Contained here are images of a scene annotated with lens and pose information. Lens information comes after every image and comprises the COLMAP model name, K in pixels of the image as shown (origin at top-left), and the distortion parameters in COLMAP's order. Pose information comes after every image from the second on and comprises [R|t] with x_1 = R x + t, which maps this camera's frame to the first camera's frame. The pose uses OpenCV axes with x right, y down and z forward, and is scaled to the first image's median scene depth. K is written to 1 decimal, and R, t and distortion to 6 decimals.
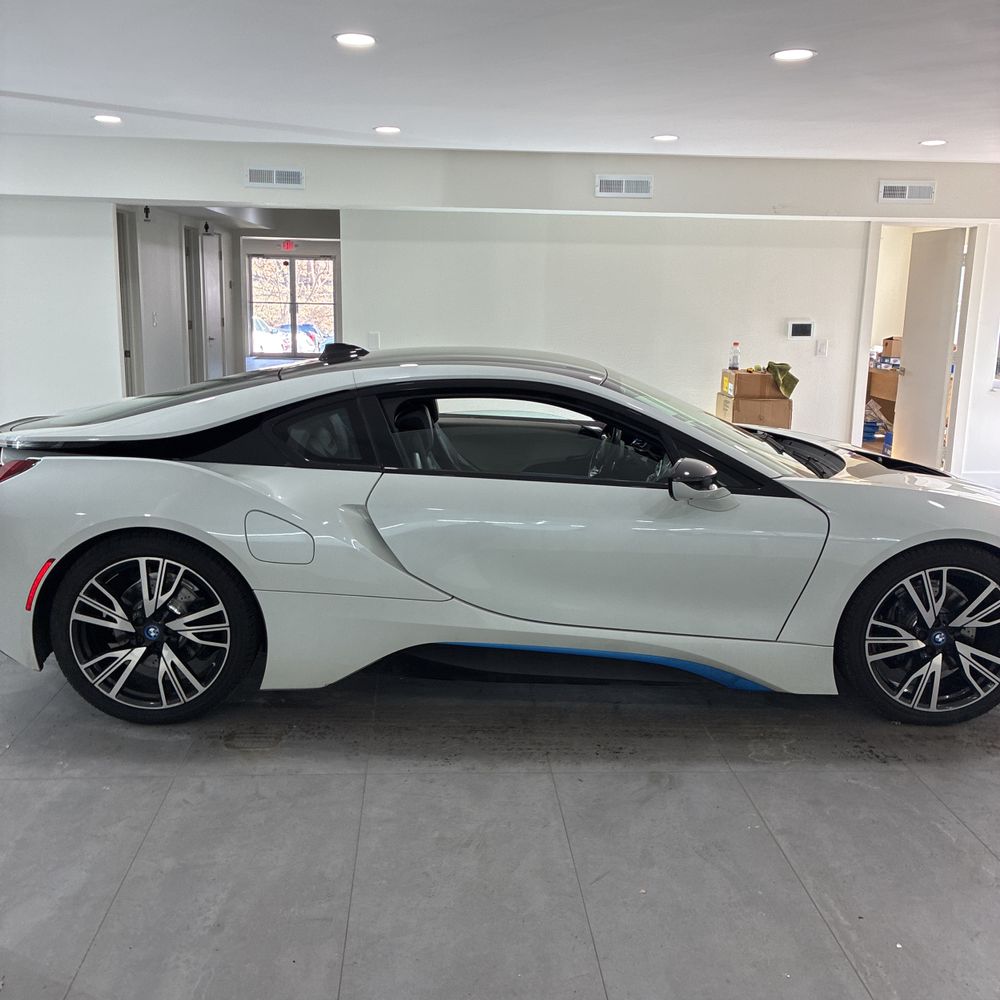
lens RADIAL K [[1008.3, 0, 491.5], [0, 1008.3, 494.5], [0, 0, 1]] dist [0.023692, -0.009534]
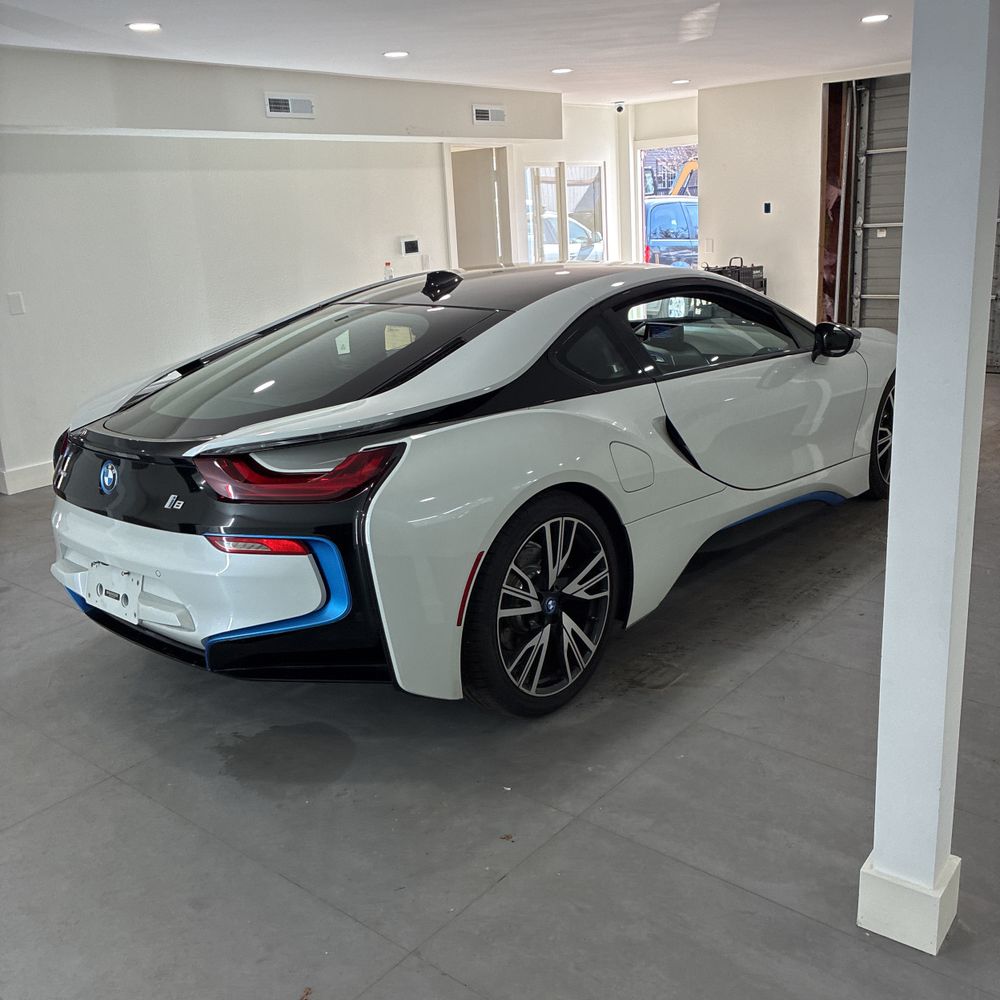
lens RADIAL K [[1008.3, 0, 491.5], [0, 1008.3, 494.5], [0, 0, 1]] dist [0.023692, -0.009534]
pose [[0.689560, -0.248821, 0.680143, -0.919895], [0.211726, 0.967360, 0.139238, -0.086334], [-0.692589, 0.047991, 0.719734, 0.397764]]
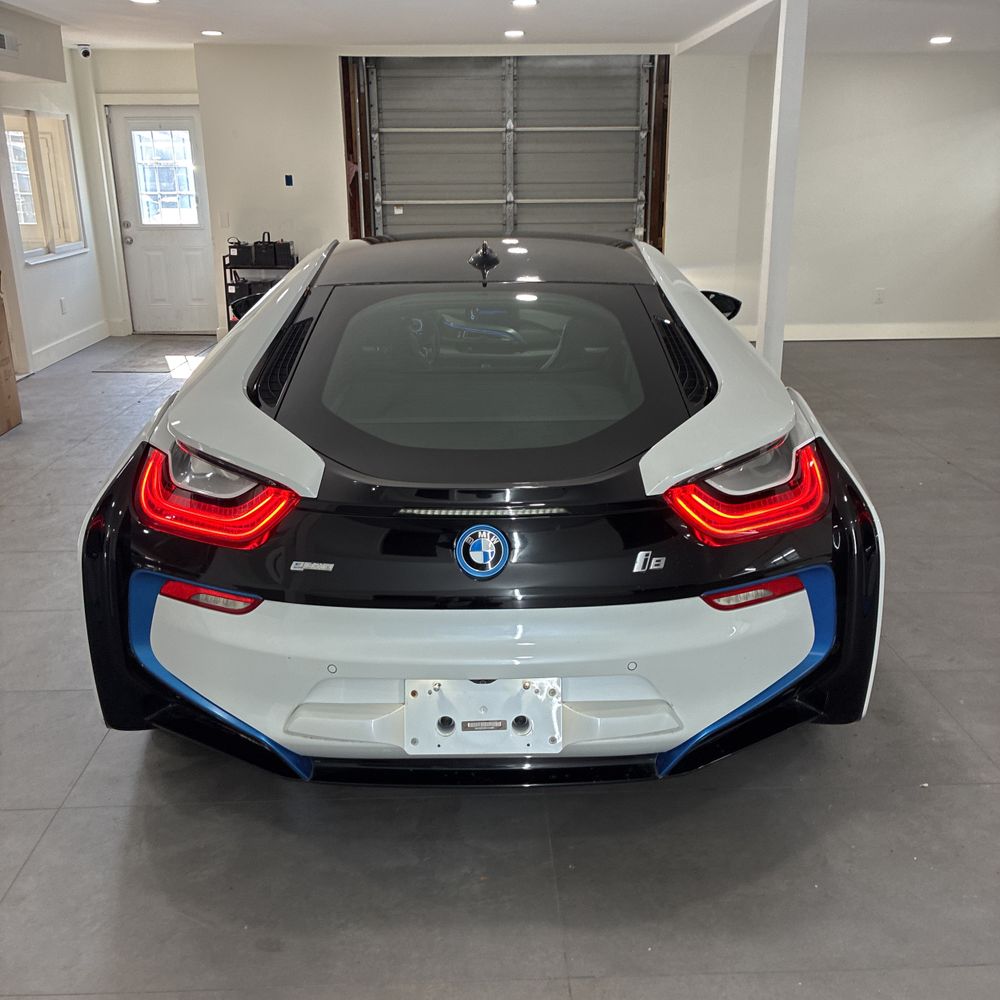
lens RADIAL K [[1007.8, 0, 508.2], [0, 1007.8, 495.3], [0, 0, 1]] dist [0.005792, 0.034267]
pose [[0.019486, -0.329387, 0.943994, -1.065973], [0.207461, 0.924955, 0.318462, -0.243767], [-0.978049, 0.189636, 0.086359, 1.123734]]
